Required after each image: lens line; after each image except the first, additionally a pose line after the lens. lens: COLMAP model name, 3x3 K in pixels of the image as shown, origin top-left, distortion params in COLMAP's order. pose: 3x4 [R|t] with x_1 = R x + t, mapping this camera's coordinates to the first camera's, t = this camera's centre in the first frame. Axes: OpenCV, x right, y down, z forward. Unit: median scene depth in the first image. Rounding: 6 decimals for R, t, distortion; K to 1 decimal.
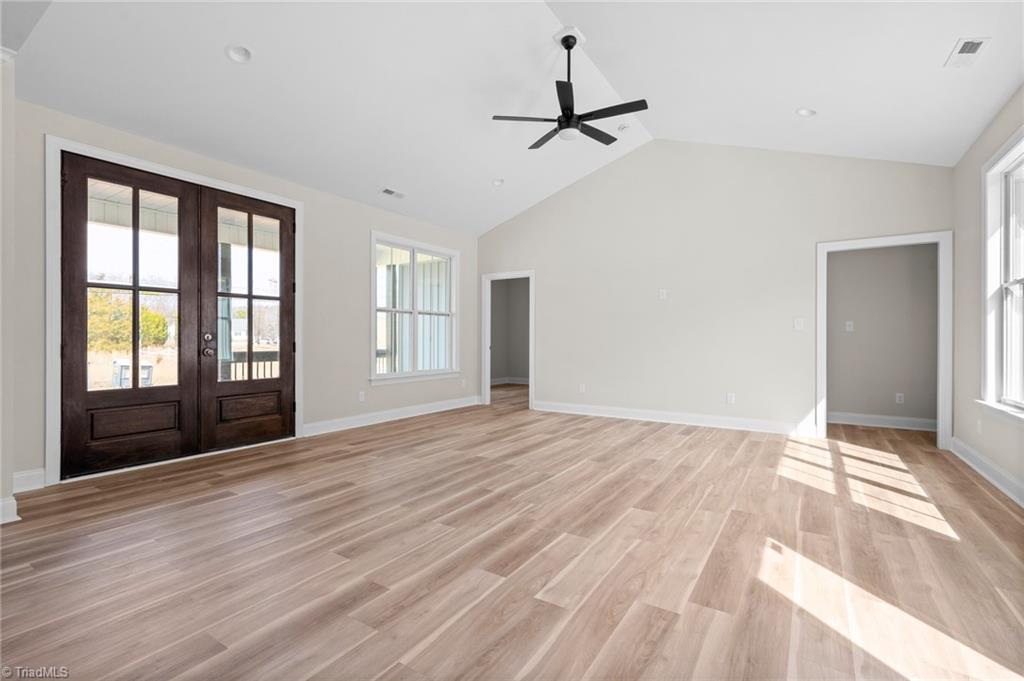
lens RADIAL K [[461.0, 0, 506.7], [0, 461.0, 340.2], [0, 0, 1]] dist [-0.001483, -0.000063]
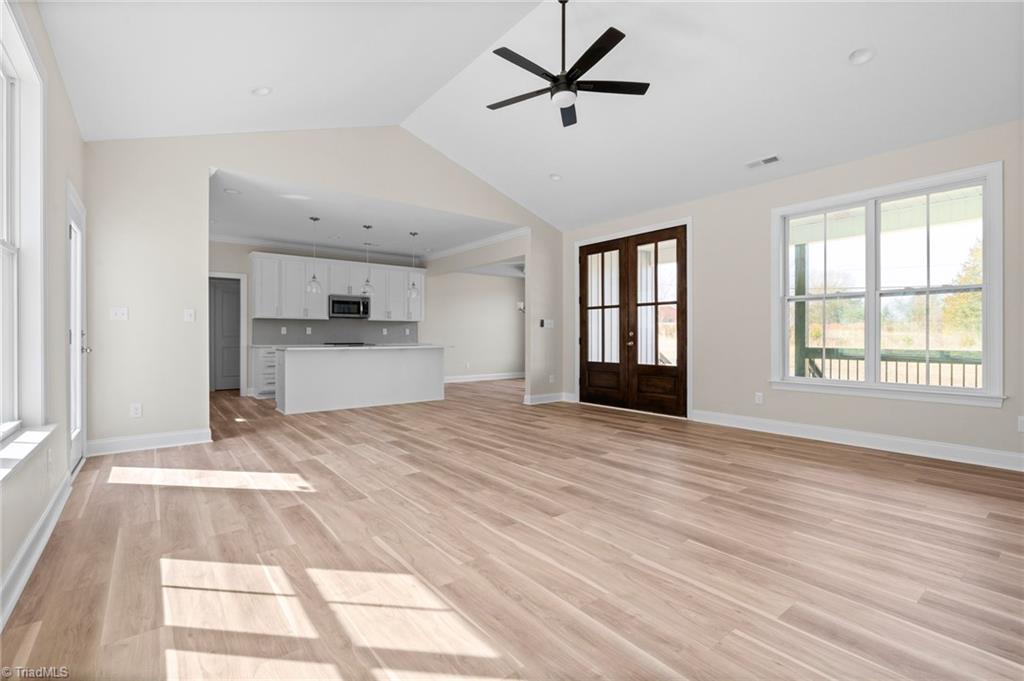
lens RADIAL K [[461.0, 0, 513.4], [0, 461.0, 338.3], [0, 0, 1]] dist [-0.001483, -0.000063]
pose [[-0.310804, 0.003453, -0.950468, 1.113666], [-0.000499, 0.999993, 0.003796, 0.002827], [0.950474, 0.001654, -0.310800, 1.323358]]
